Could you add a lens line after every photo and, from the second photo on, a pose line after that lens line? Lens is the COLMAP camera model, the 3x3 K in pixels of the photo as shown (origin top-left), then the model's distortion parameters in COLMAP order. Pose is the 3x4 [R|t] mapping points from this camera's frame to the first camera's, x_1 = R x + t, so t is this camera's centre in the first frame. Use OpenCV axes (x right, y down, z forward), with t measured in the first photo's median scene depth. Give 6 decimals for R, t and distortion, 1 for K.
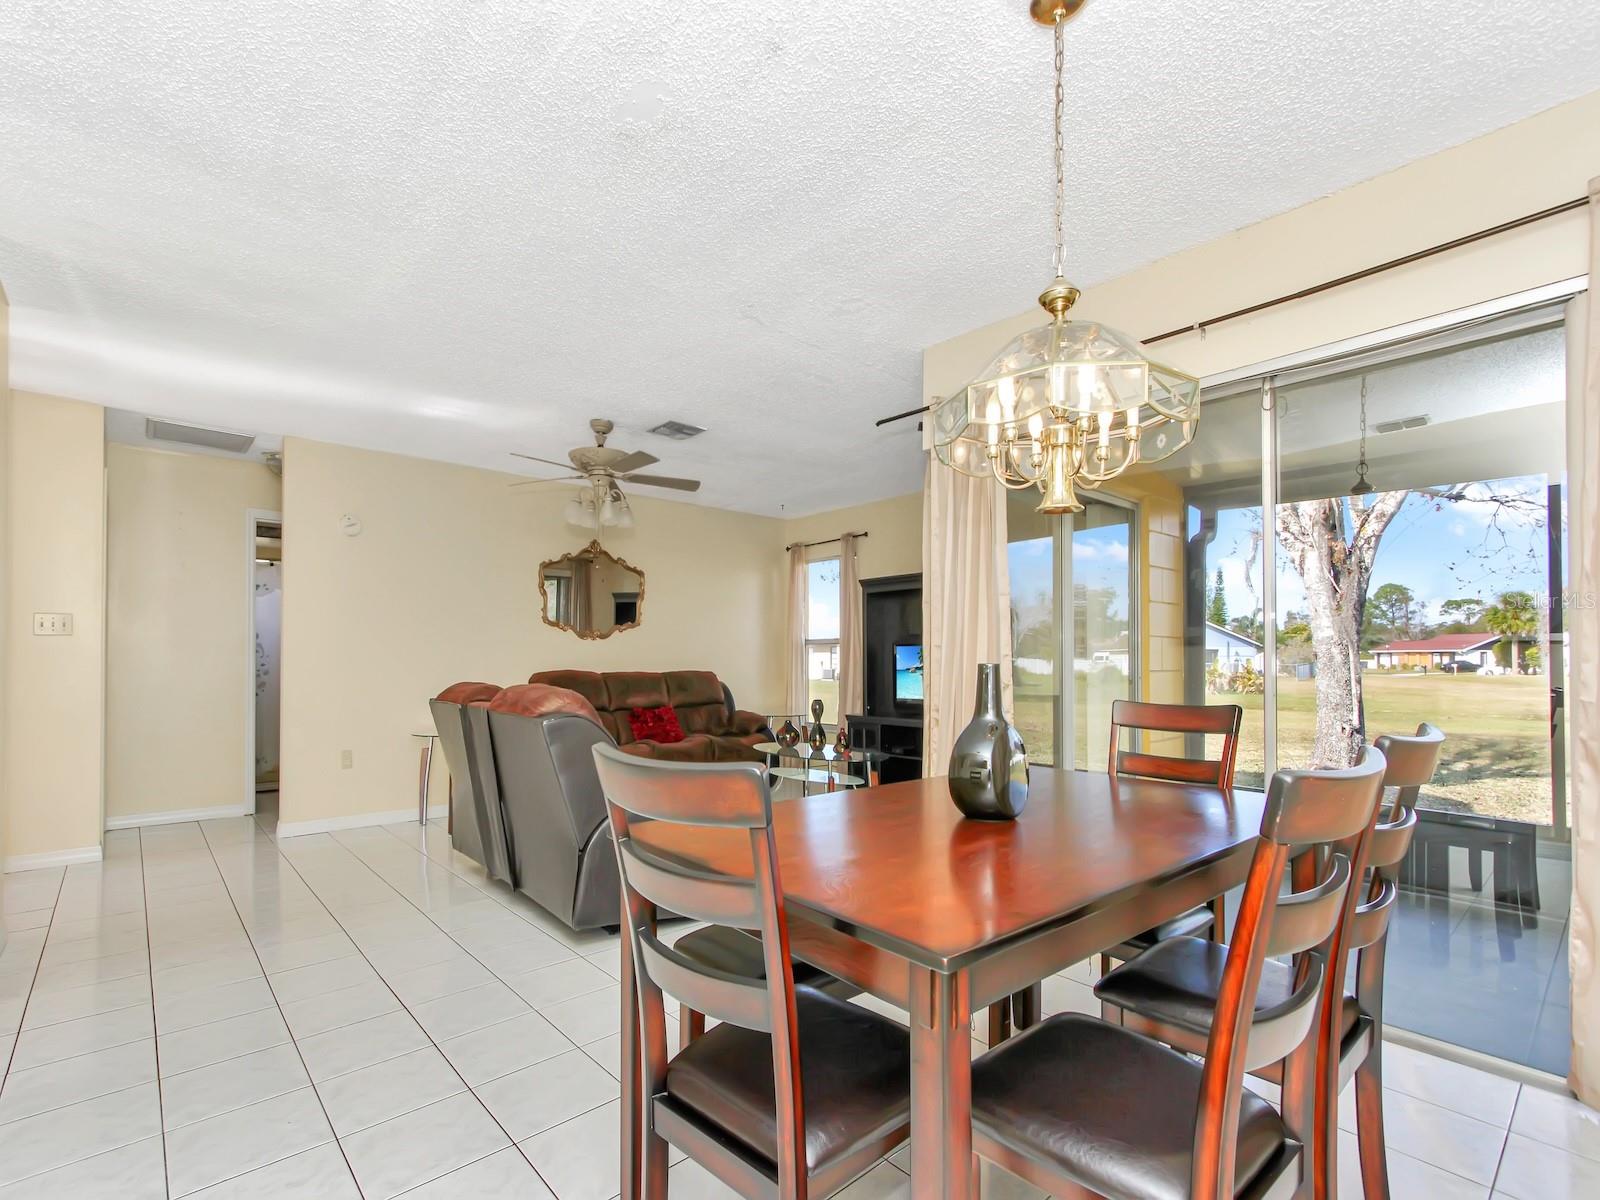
lens RADIAL K [[775.6, 0, 767.1], [0, 775.6, 639.2], [0, 0, 1]] dist [0.002580, 0.000220]
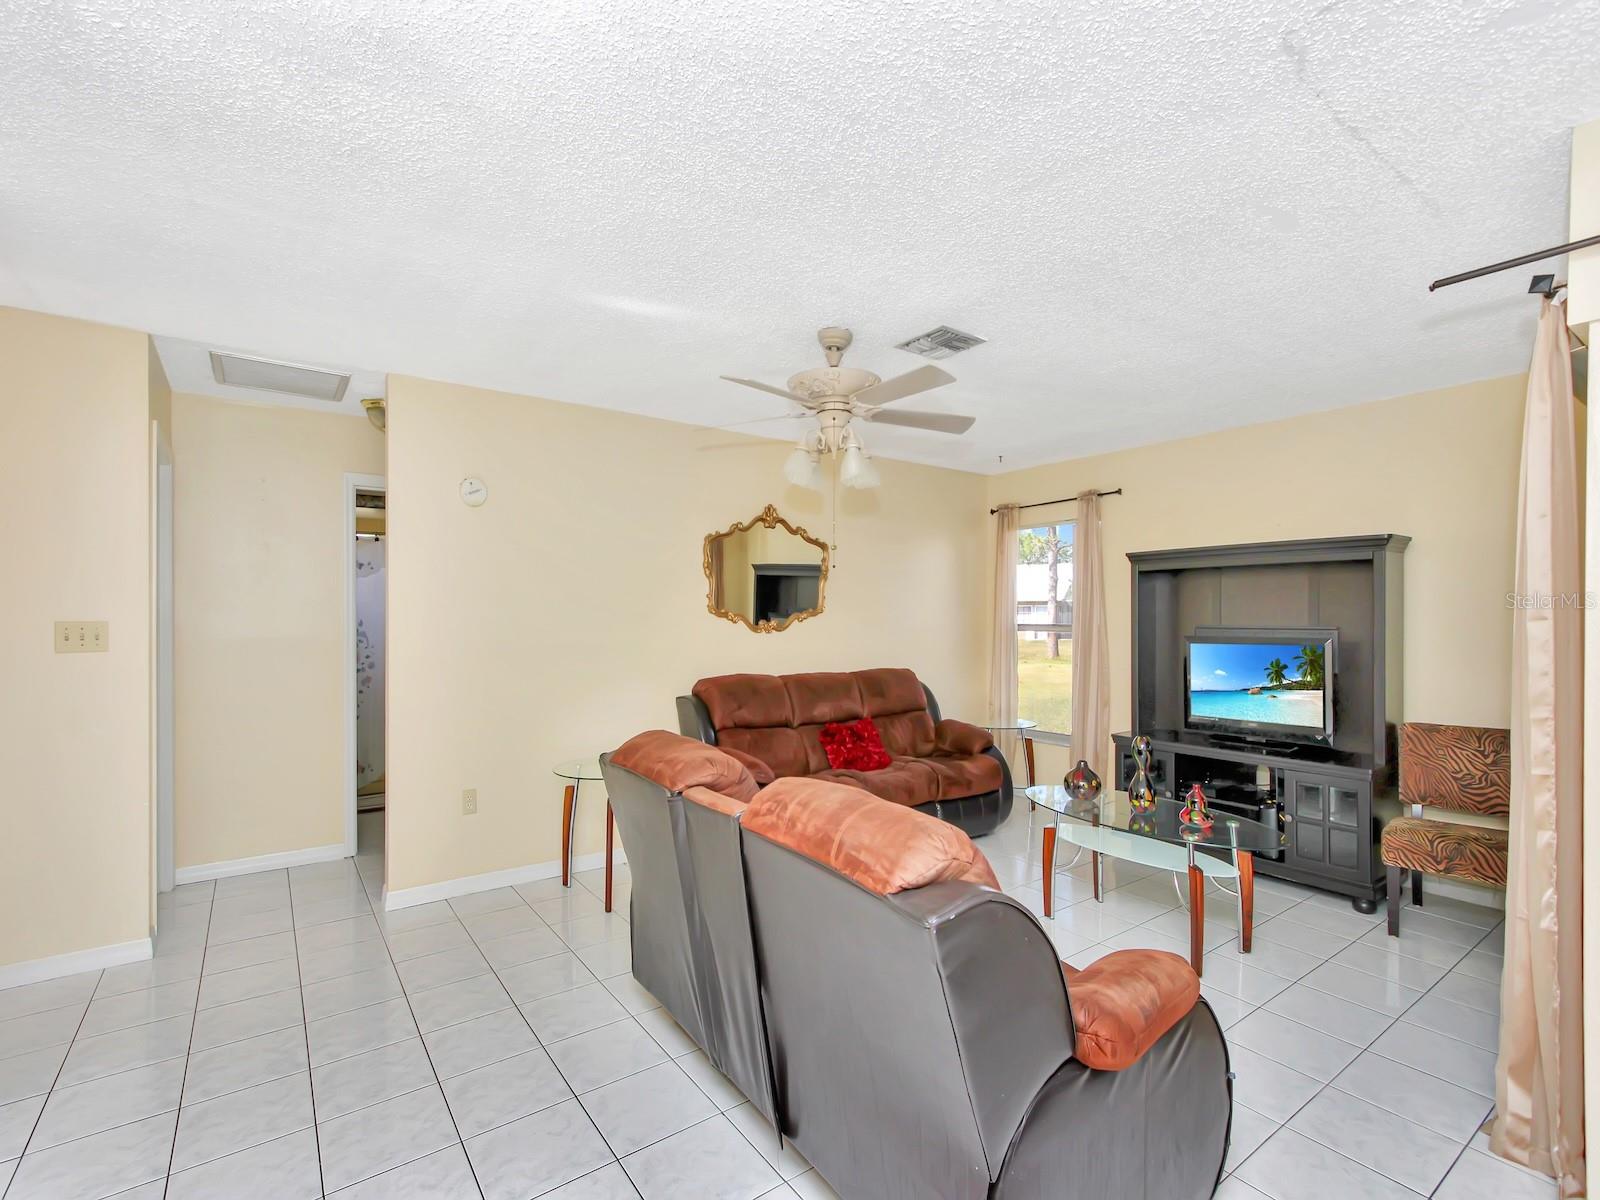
lens RADIAL K [[776.8, 0, 800.0], [0, 776.8, 600.0], [0, 0, 1]] dist [-0.001374, 0.000023]
pose [[0.997291, -0.006810, -0.073246, -0.141812], [0.006949, 0.999975, 0.001644, -0.034936], [0.073233, -0.002149, 0.997313, 0.233379]]
